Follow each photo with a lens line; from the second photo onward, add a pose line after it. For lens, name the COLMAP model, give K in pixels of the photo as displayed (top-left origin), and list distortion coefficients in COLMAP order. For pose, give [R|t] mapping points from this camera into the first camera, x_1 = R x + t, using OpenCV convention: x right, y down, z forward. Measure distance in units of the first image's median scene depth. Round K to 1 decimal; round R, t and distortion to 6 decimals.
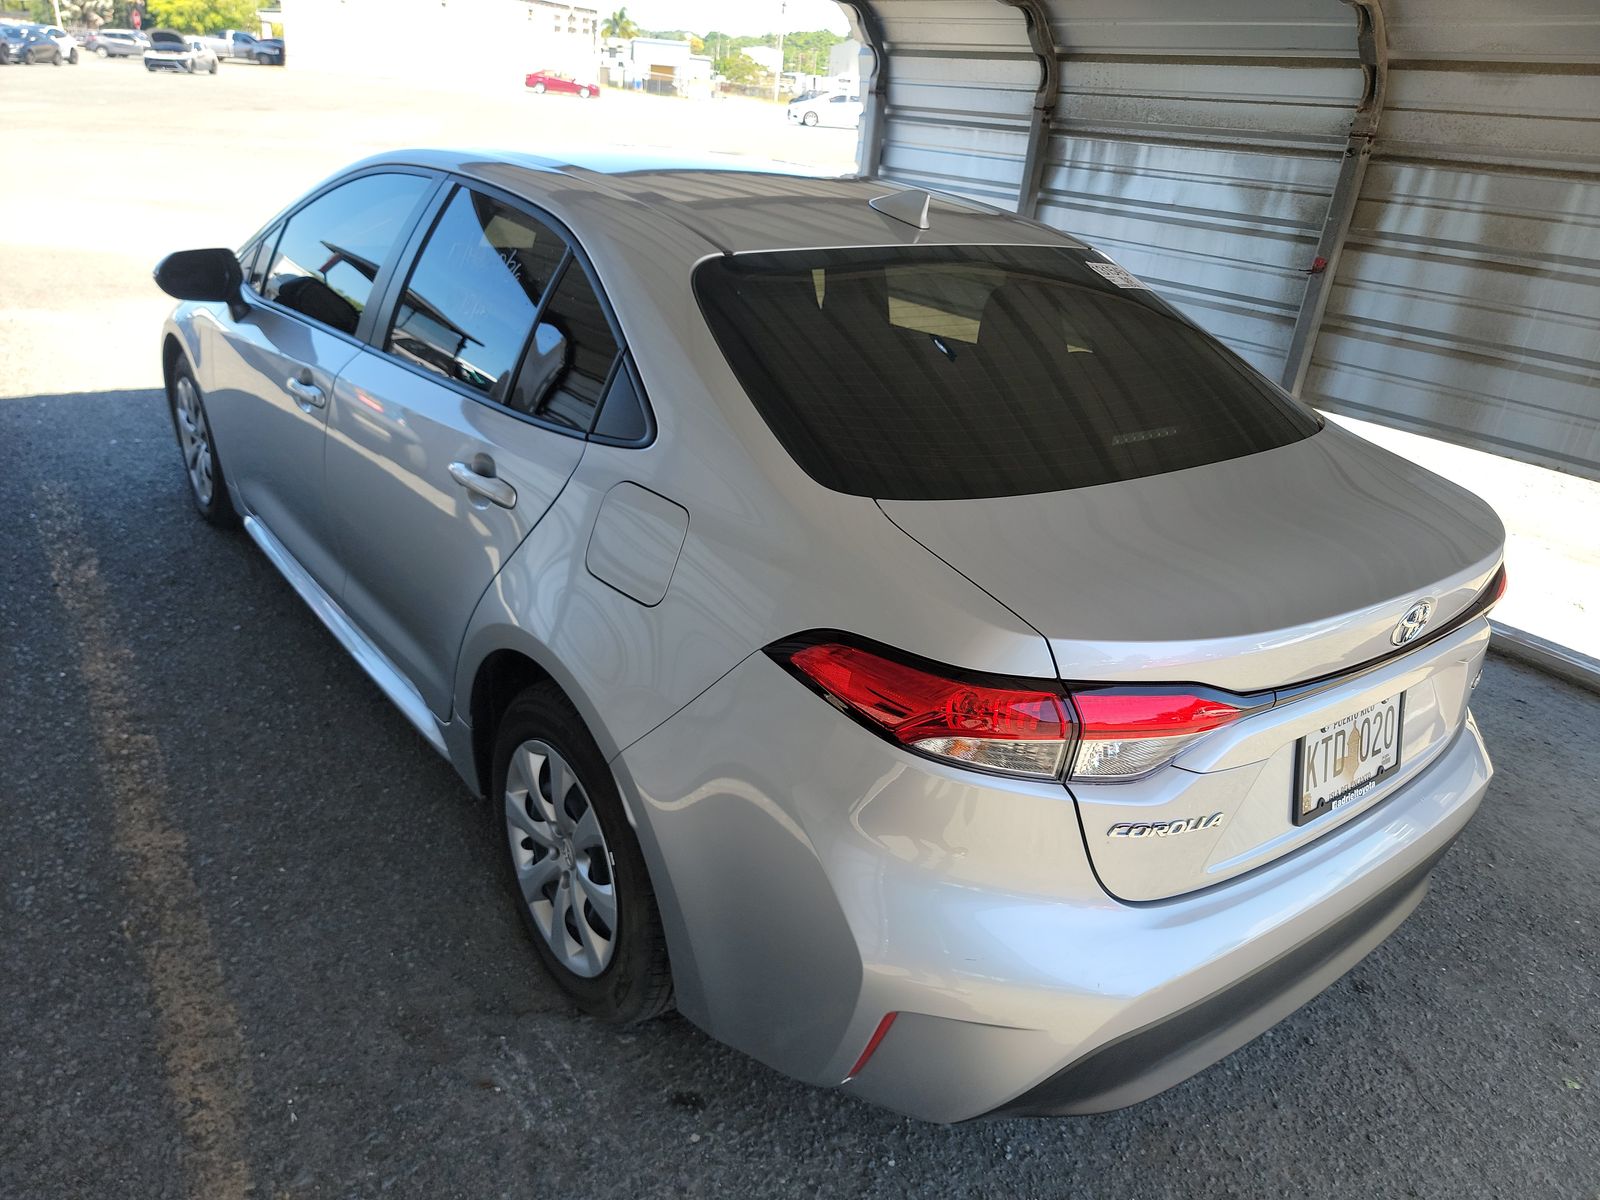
lens RADIAL K [[1115.3, 0, 791.1], [0, 1115.3, 591.4], [0, 0, 1]] dist [0.070700, -0.058865]
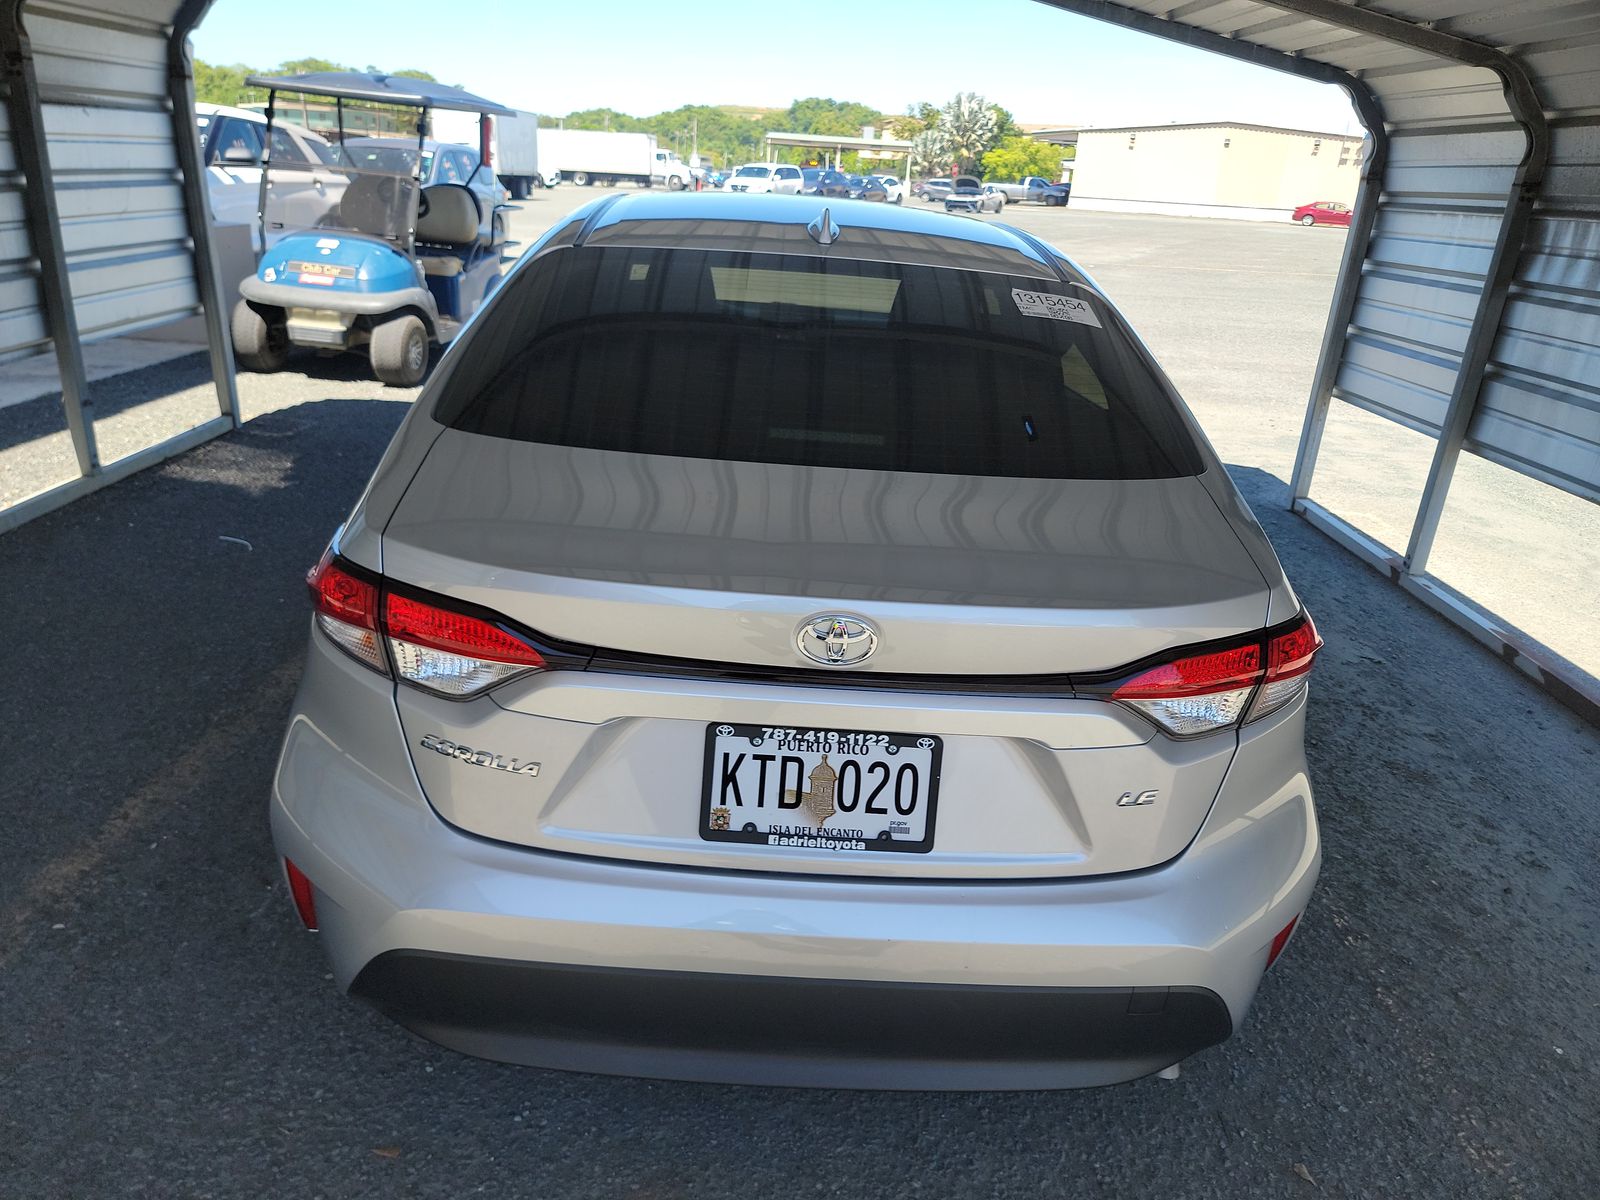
lens RADIAL K [[1115.3, 0, 791.1], [0, 1115.3, 591.4], [0, 0, 1]] dist [0.070700, -0.058865]
pose [[0.805360, 0.185353, -0.563063, 0.312391], [-0.244032, 0.969304, -0.029960, 0.008390], [0.540226, 0.161534, 0.825871, 0.087129]]
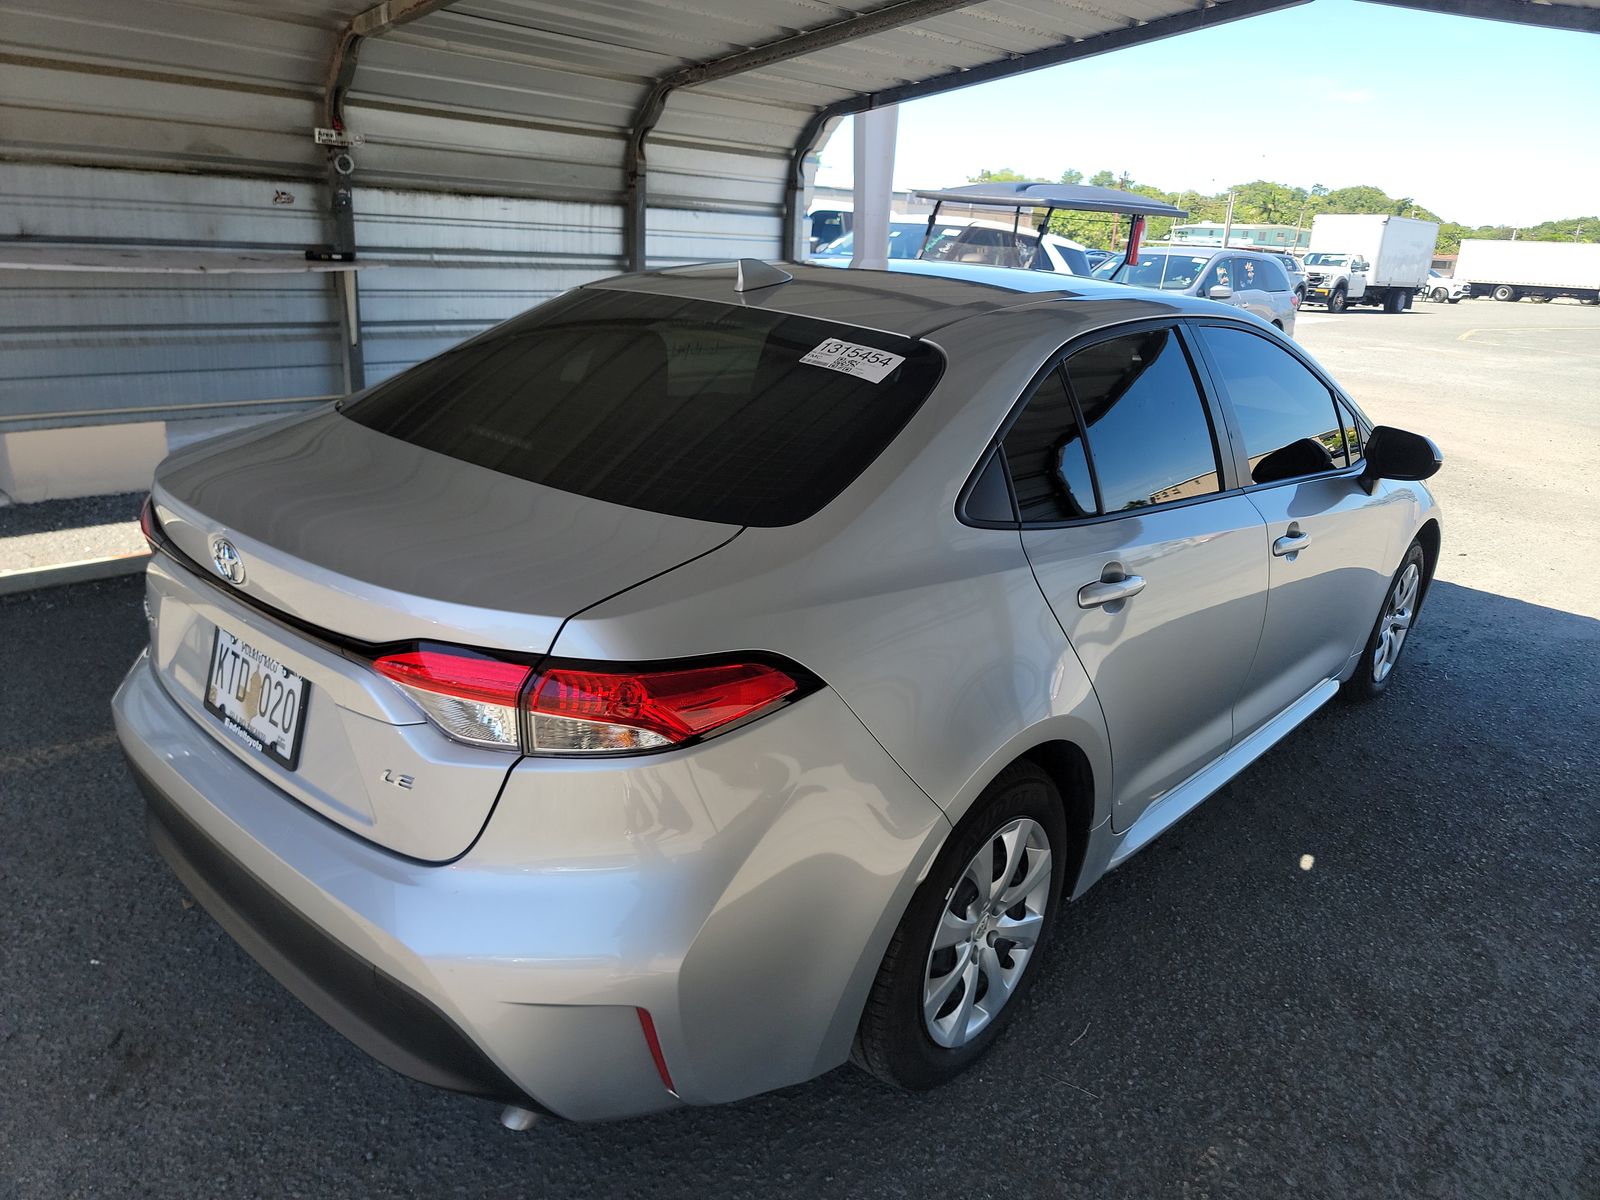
lens RADIAL K [[1115.3, 0, 791.1], [0, 1115.3, 591.4], [0, 0, 1]] dist [0.070700, -0.058865]
pose [[0.195140, 0.245700, -0.949501, 0.525048], [-0.444170, 0.885282, 0.137797, -0.103201], [0.874433, 0.394850, 0.281886, 0.370683]]
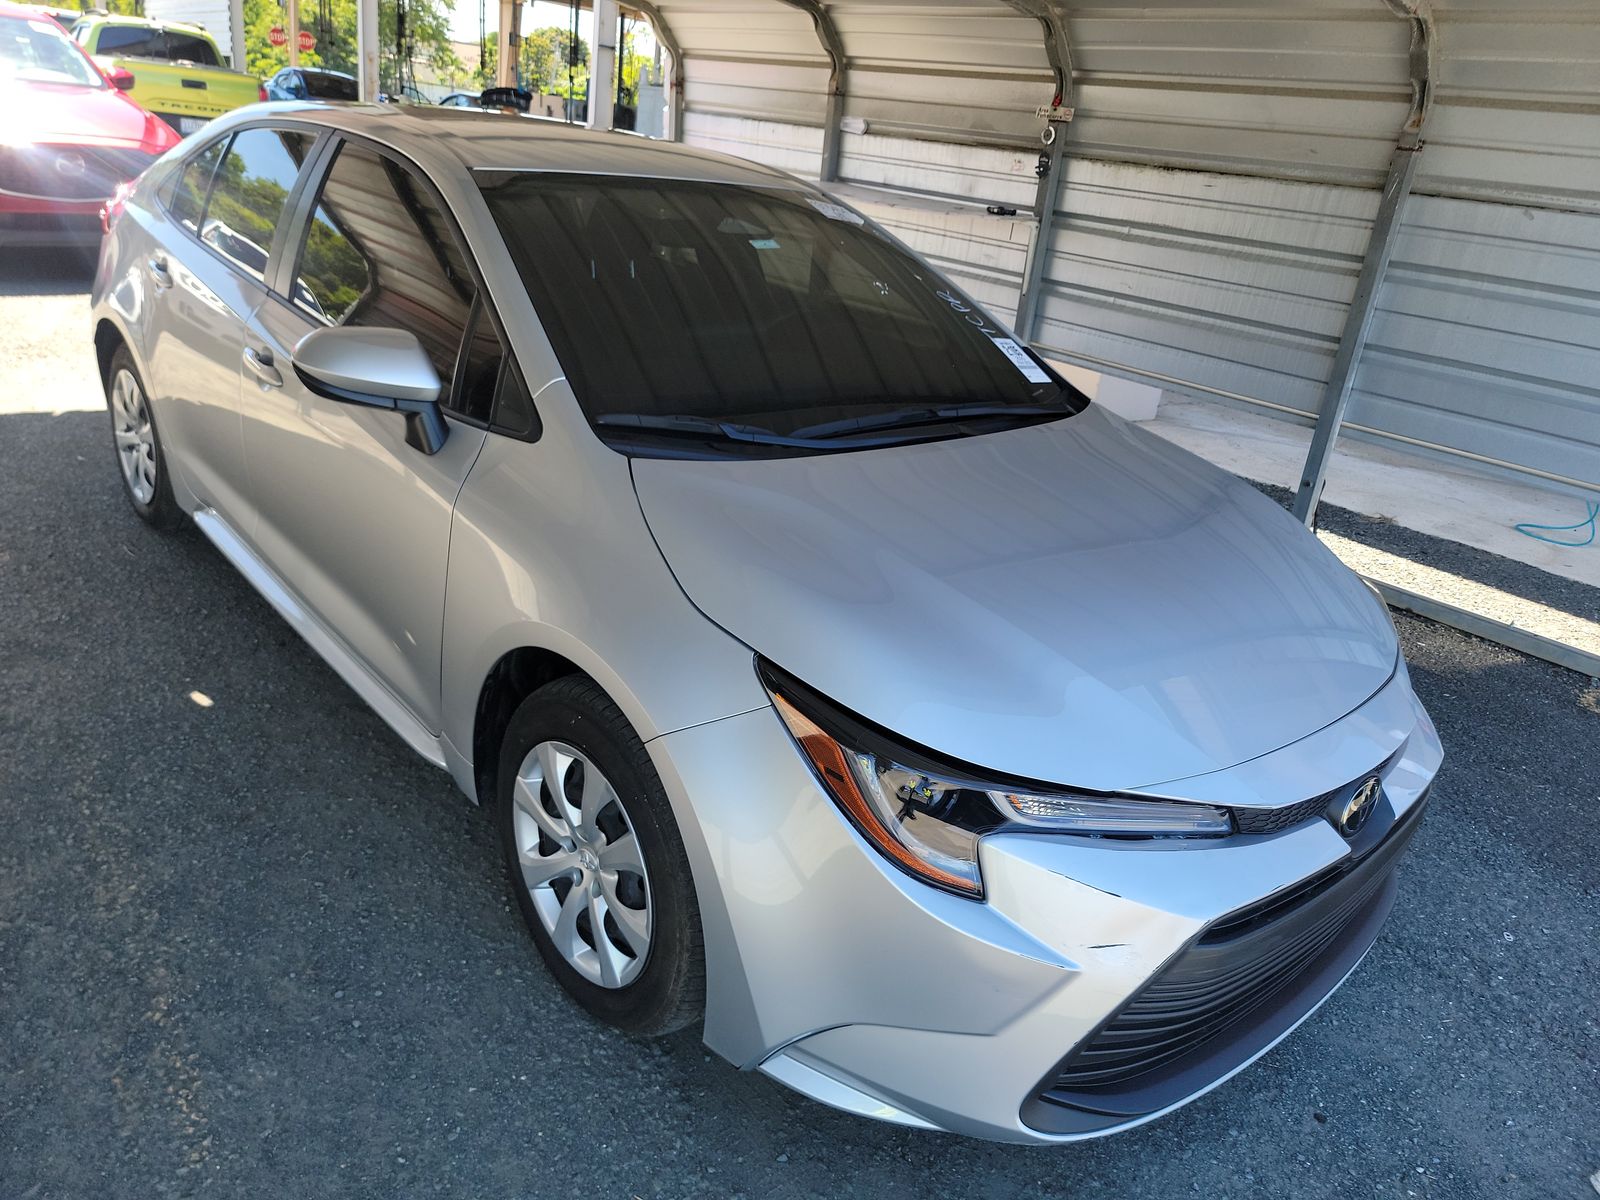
lens RADIAL K [[1115.3, 0, 791.1], [0, 1115.3, 591.4], [0, 0, 1]] dist [0.070700, -0.058865]
pose [[-0.978186, -0.147688, -0.146086, -0.150019], [-0.207621, 0.671984, 0.710867, -0.520183], [-0.006819, 0.725690, -0.687988, 1.181673]]
